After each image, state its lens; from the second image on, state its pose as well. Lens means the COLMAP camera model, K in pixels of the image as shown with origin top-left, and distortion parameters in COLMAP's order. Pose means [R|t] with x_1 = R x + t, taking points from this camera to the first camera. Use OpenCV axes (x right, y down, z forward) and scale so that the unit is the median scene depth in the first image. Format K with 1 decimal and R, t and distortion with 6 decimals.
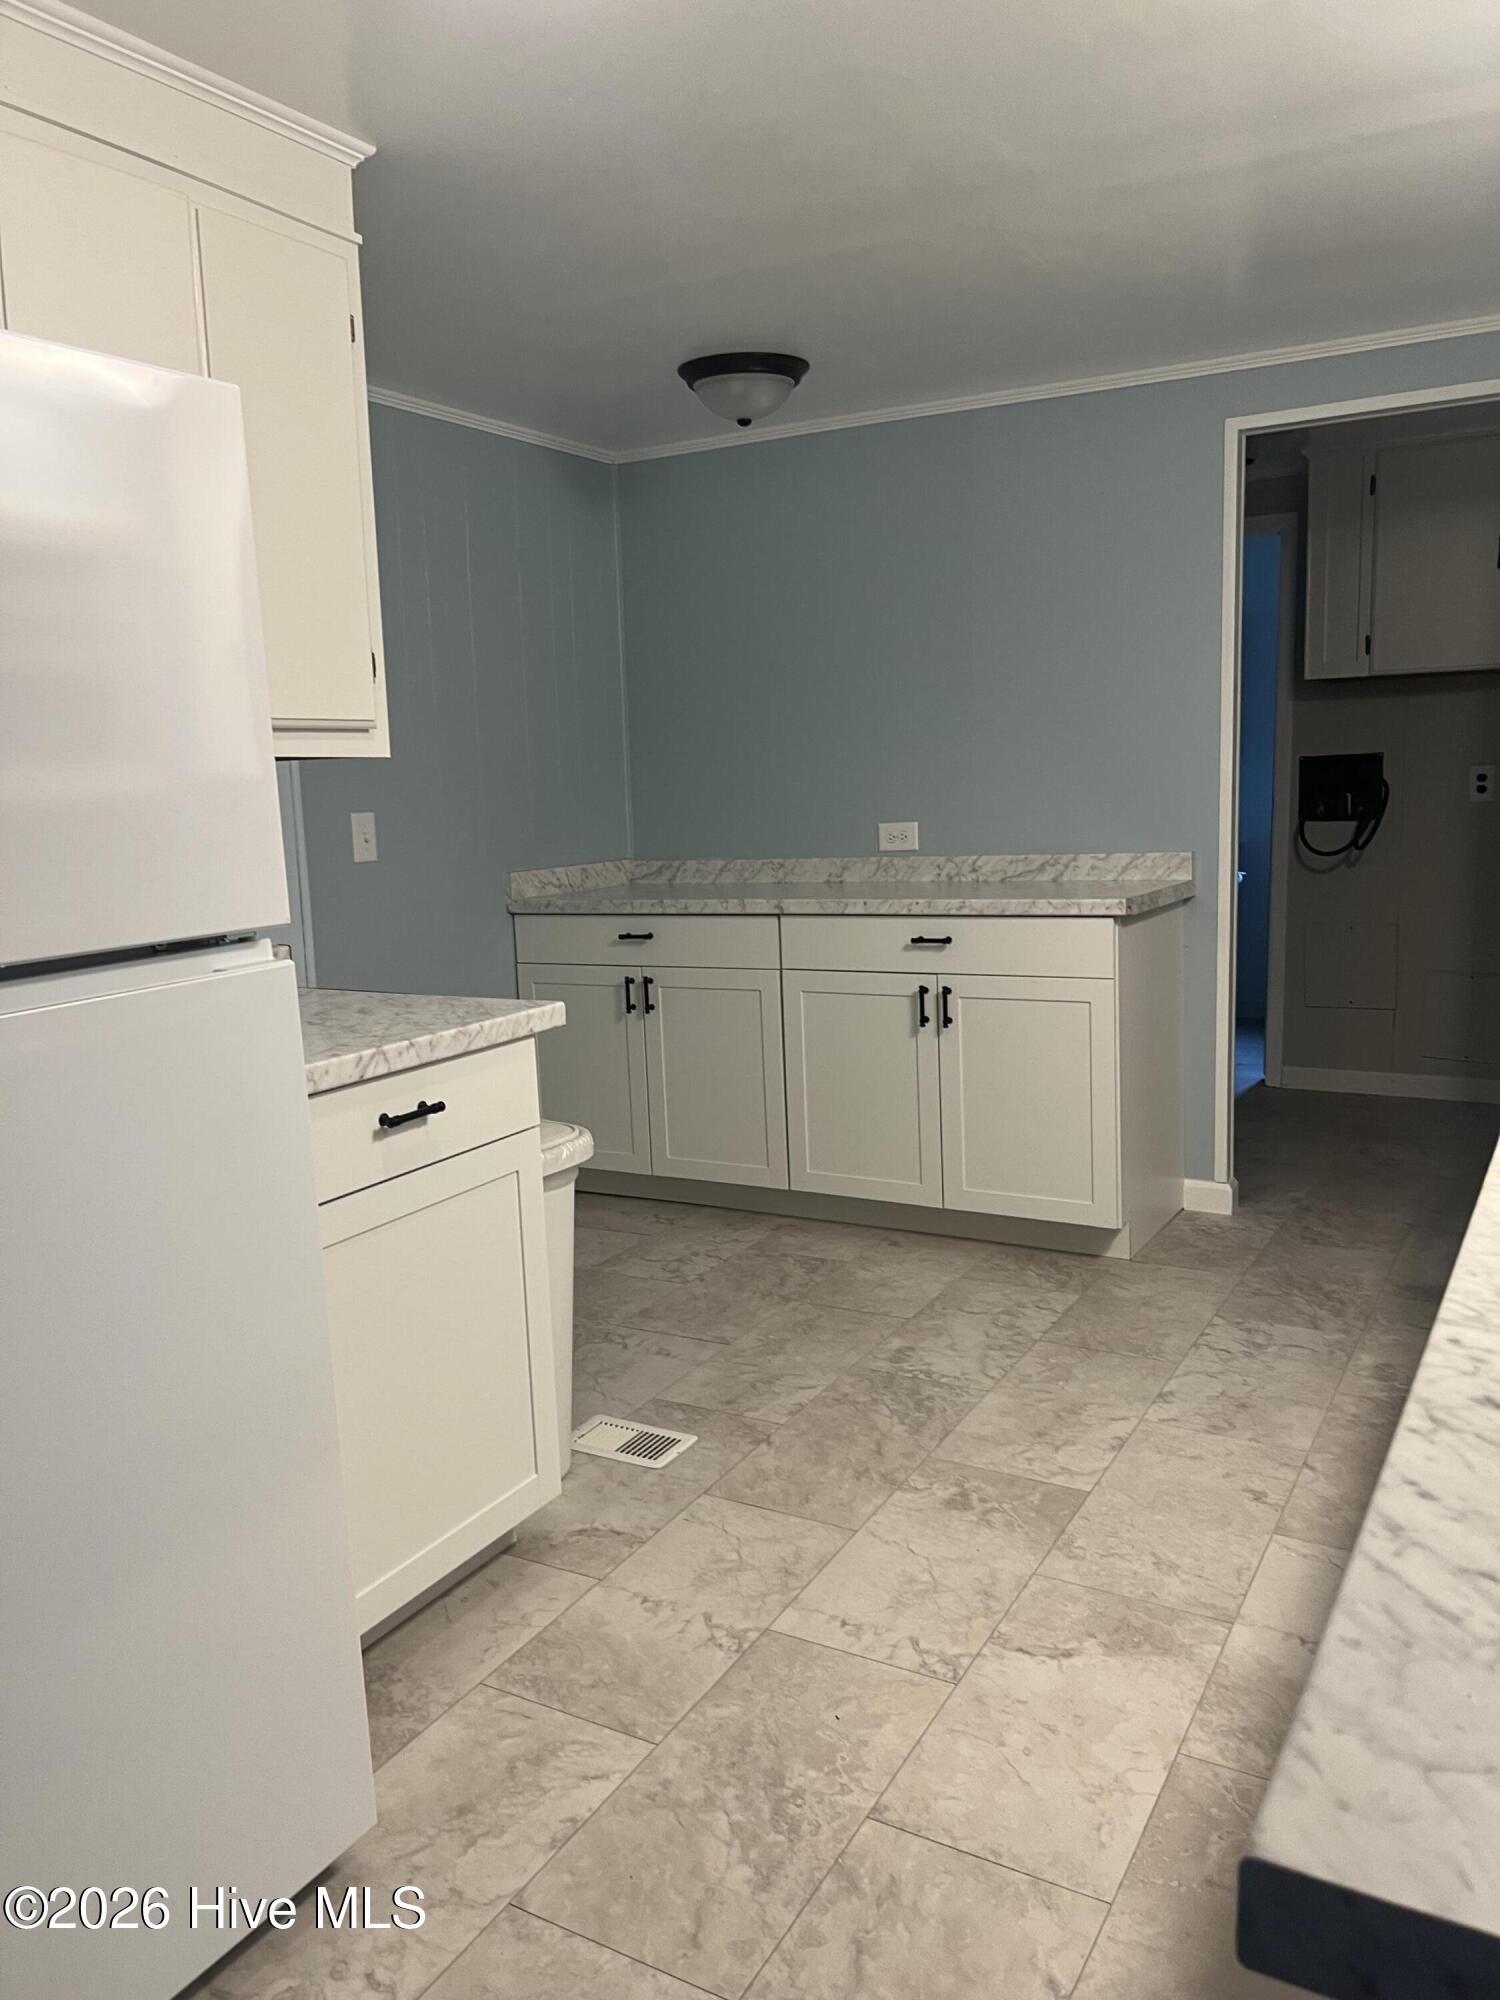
lens RADIAL K [[1508.5, 0, 750.0], [0, 1508.5, 1000.0], [0, 0, 1]] dist [0.080939, -0.079744]
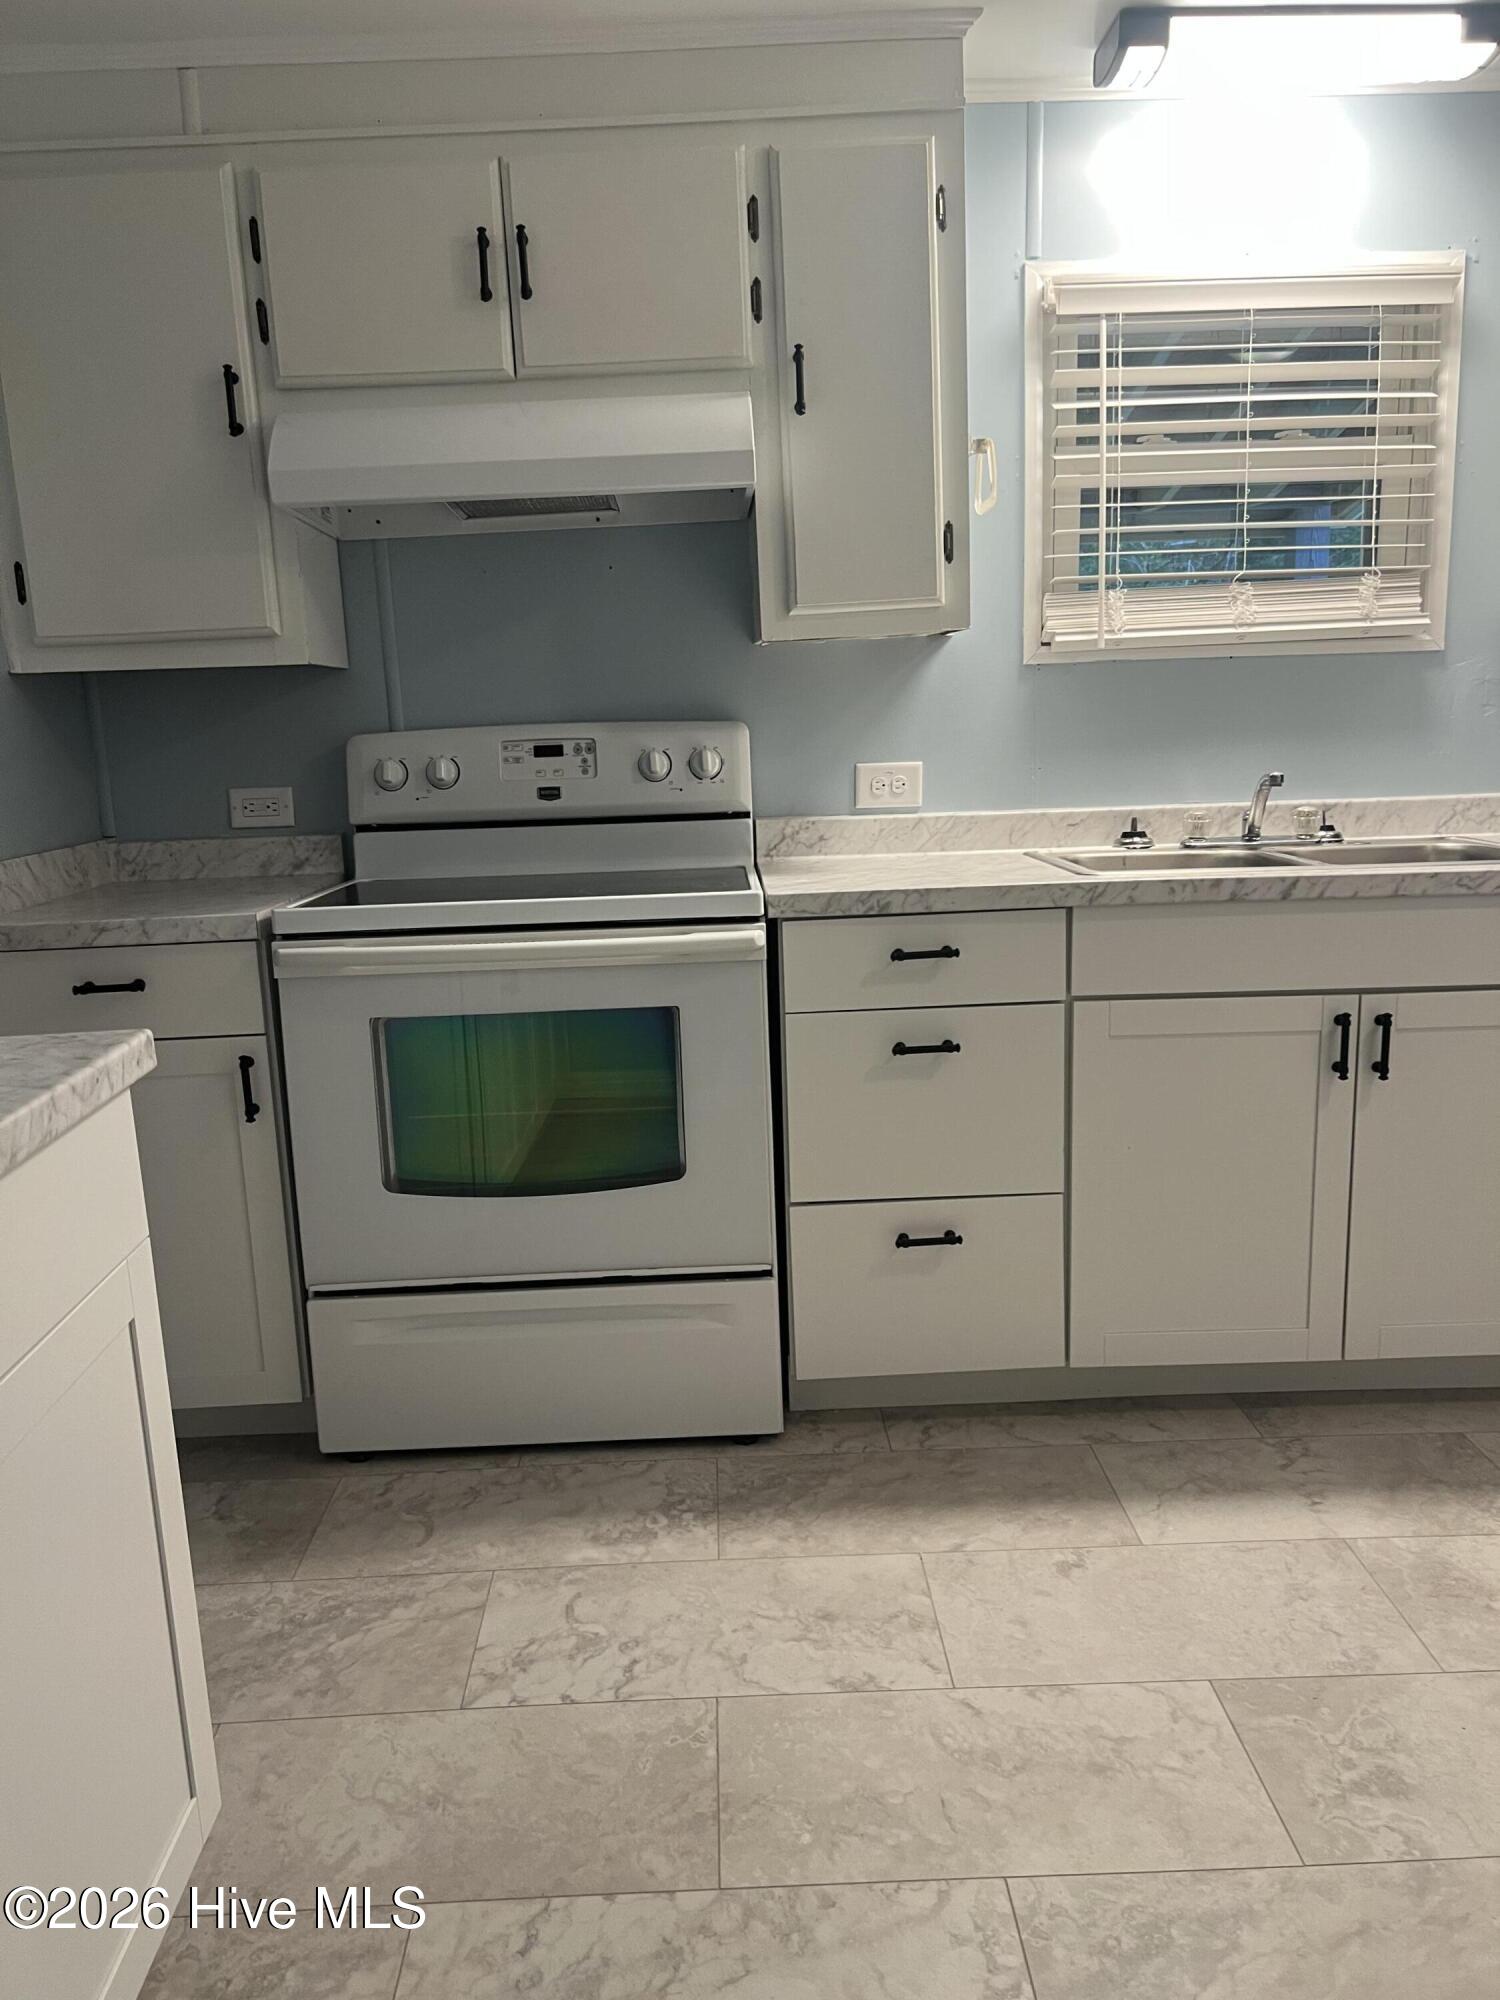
lens RADIAL K [[1508.5, 0, 750.0], [0, 1508.5, 1000.0], [0, 0, 1]] dist [0.080939, -0.079744]
pose [[-0.524038, -0.114492, 0.843964, -0.206160], [0.174484, 0.955474, 0.237961, -0.168061], [-0.833630, 0.271959, -0.480728, 1.259518]]
